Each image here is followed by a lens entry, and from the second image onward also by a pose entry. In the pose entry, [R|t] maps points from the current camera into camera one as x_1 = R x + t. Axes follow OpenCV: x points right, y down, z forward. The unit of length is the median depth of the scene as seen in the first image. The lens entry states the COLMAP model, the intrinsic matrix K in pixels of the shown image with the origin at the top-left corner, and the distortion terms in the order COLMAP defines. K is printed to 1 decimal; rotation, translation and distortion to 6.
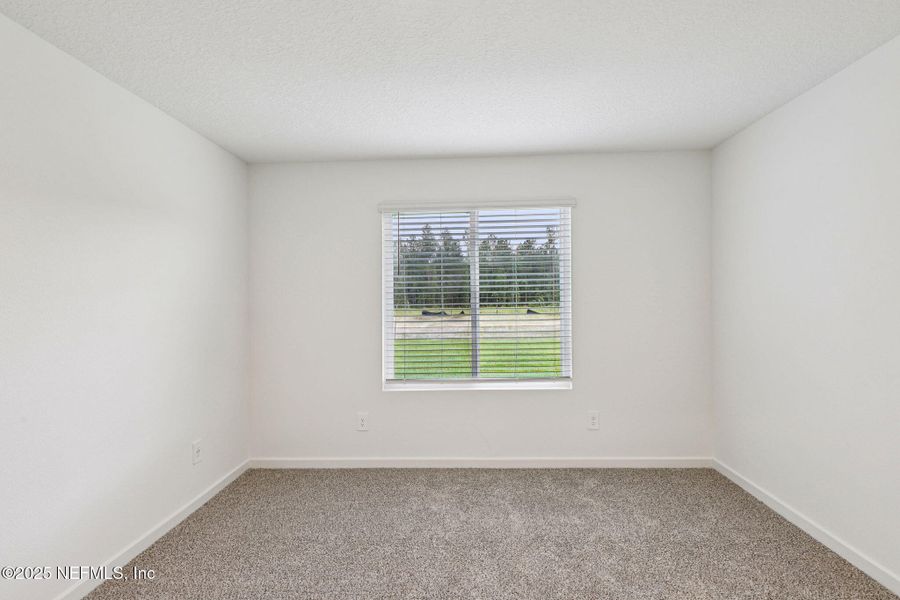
lens RADIAL K [[457.0, 0, 450.0], [0, 457.0, 300.0], [0, 0, 1]] dist [0.001771, -0.000192]
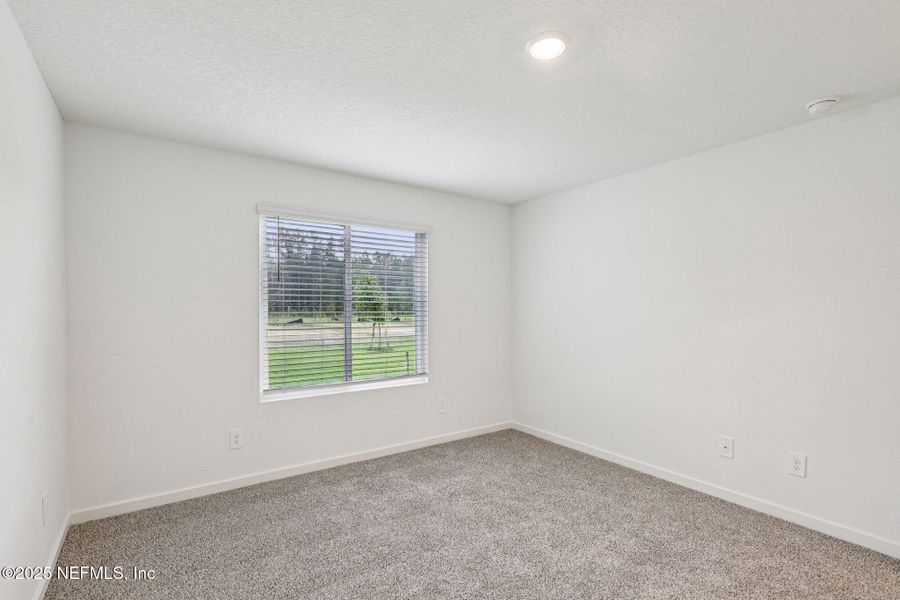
lens RADIAL K [[444.0, 0, 469.8], [0, 444.0, 324.7], [0, 0, 1]] dist [0.002327, 0.000139]
pose [[0.768540, -0.006434, 0.639769, -0.401952], [-0.013338, 0.999571, 0.026075, 0.006914], [-0.639662, -0.028573, 0.768125, 0.016665]]
